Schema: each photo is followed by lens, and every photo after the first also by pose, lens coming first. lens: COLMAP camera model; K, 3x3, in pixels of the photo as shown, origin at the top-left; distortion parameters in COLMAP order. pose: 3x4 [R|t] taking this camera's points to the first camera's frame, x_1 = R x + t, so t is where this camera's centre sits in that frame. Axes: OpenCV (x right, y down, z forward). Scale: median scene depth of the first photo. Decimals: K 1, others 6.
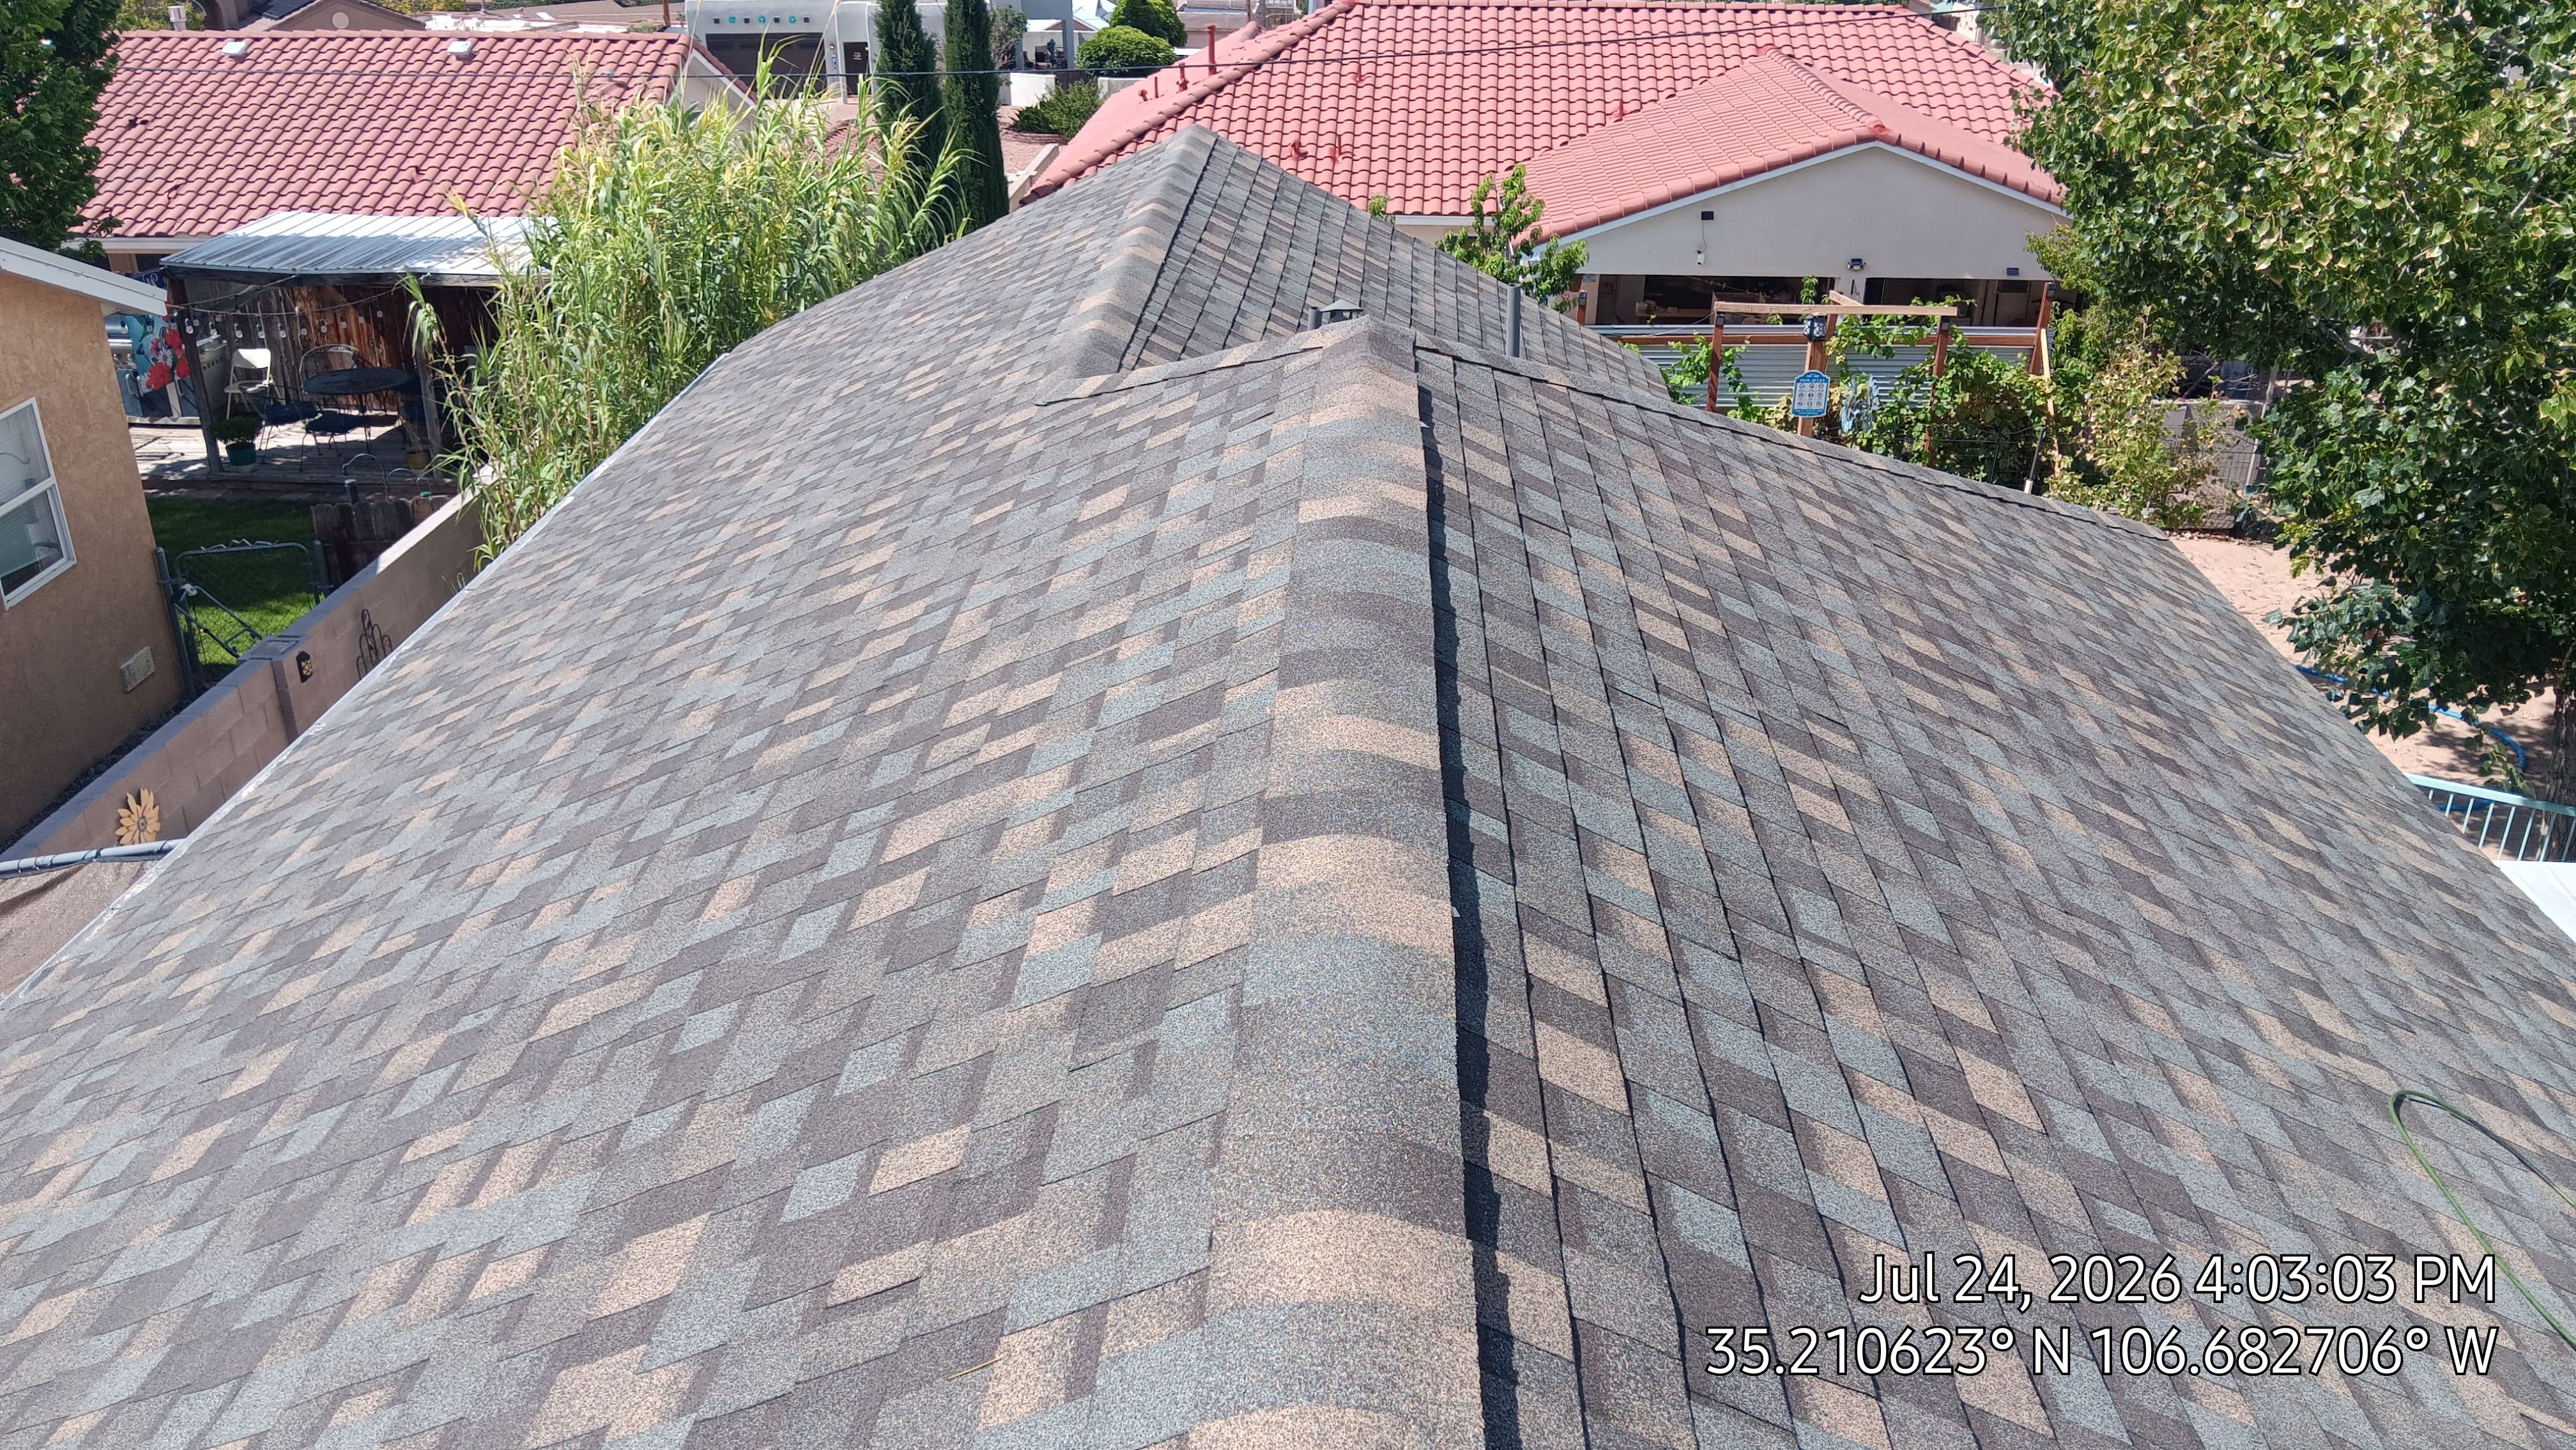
lens RADIAL K [[1921.7, 0, 1288.0], [0, 1921.7, 725.0], [0, 0, 1]] dist [0.003265, -0.061475]
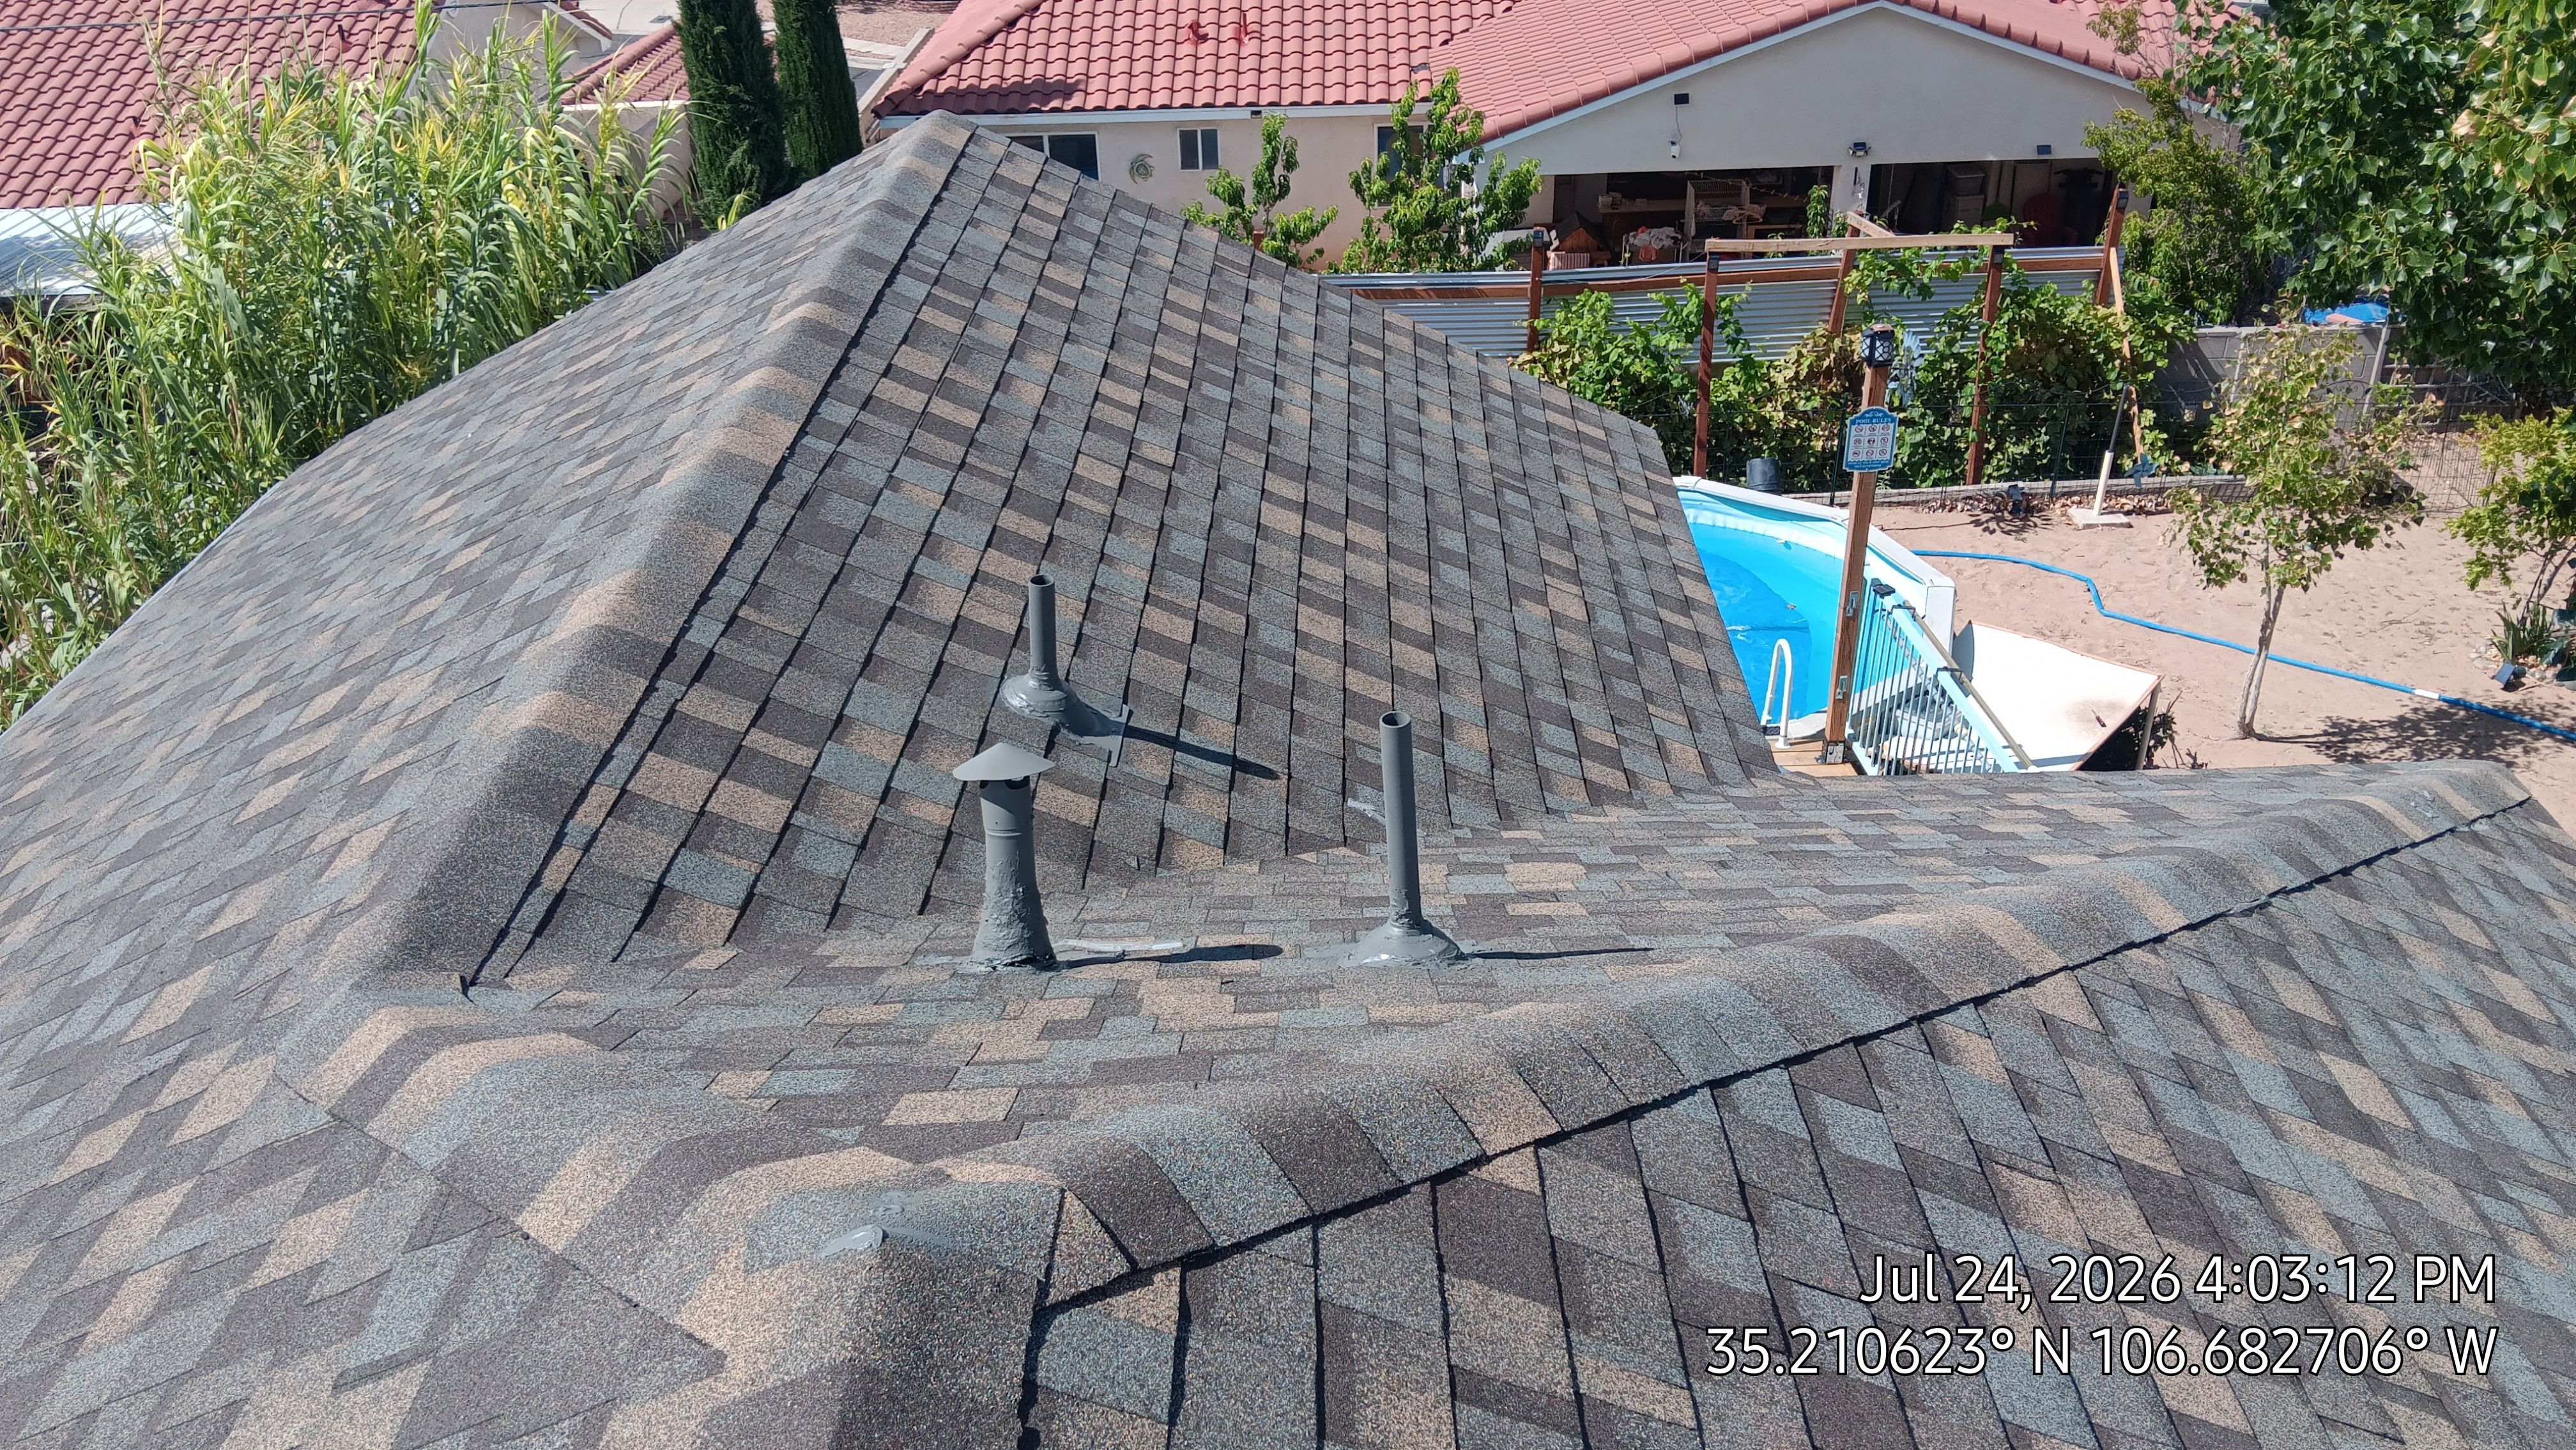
lens RADIAL K [[1921.7, 0, 1288.0], [0, 1921.7, 725.0], [0, 0, 1]] dist [0.003265, -0.061475]
pose [[0.998569, -0.051948, 0.012668, 0.029885], [0.050827, 0.995749, 0.076812, -0.088118], [-0.016604, -0.076058, 0.996965, 0.196283]]
